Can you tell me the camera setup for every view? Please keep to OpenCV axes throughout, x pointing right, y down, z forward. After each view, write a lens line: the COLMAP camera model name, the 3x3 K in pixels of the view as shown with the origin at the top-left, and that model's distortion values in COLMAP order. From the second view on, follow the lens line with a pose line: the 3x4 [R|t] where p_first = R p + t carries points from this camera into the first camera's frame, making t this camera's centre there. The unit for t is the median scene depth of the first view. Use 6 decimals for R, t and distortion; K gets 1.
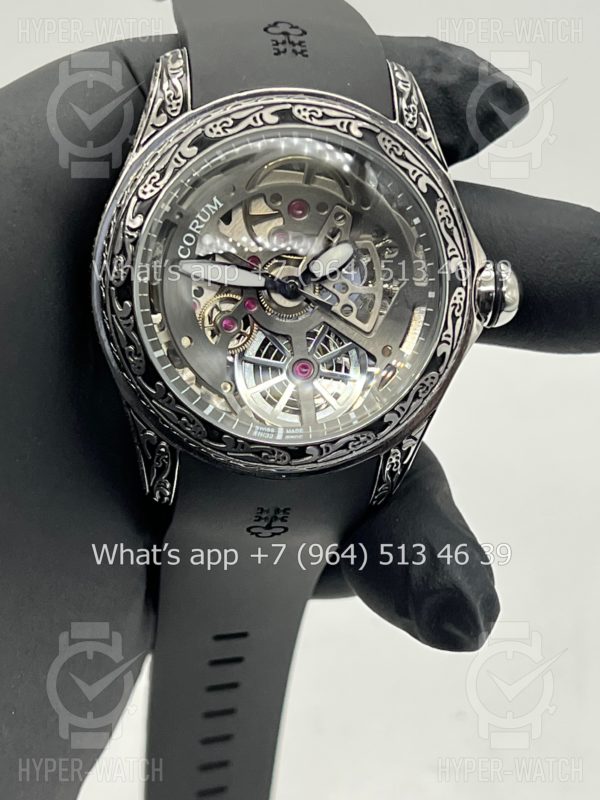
lens RADIAL K [[1874.2, 0, 286.0], [0, 1874.2, 400.7], [0, 0, 1]] dist [0.270432, 0.075772]
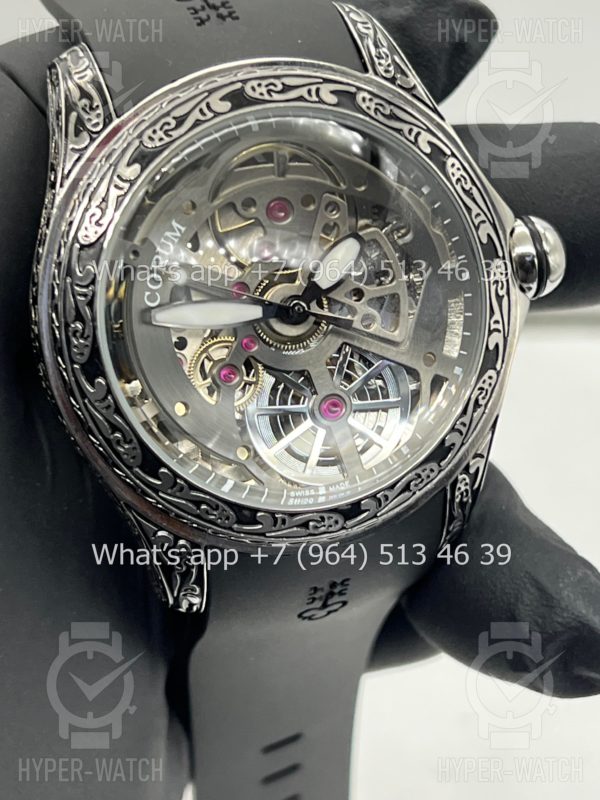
lens RADIAL K [[1874.2, 0, 286.0], [0, 1874.2, 400.7], [0, 0, 1]] dist [0.270432, 0.075772]
pose [[0.966302, -0.241134, 0.090088, -0.080257], [0.239602, 0.970479, 0.027611, -0.045863], [-0.094086, -0.005096, 0.995551, 0.217481]]
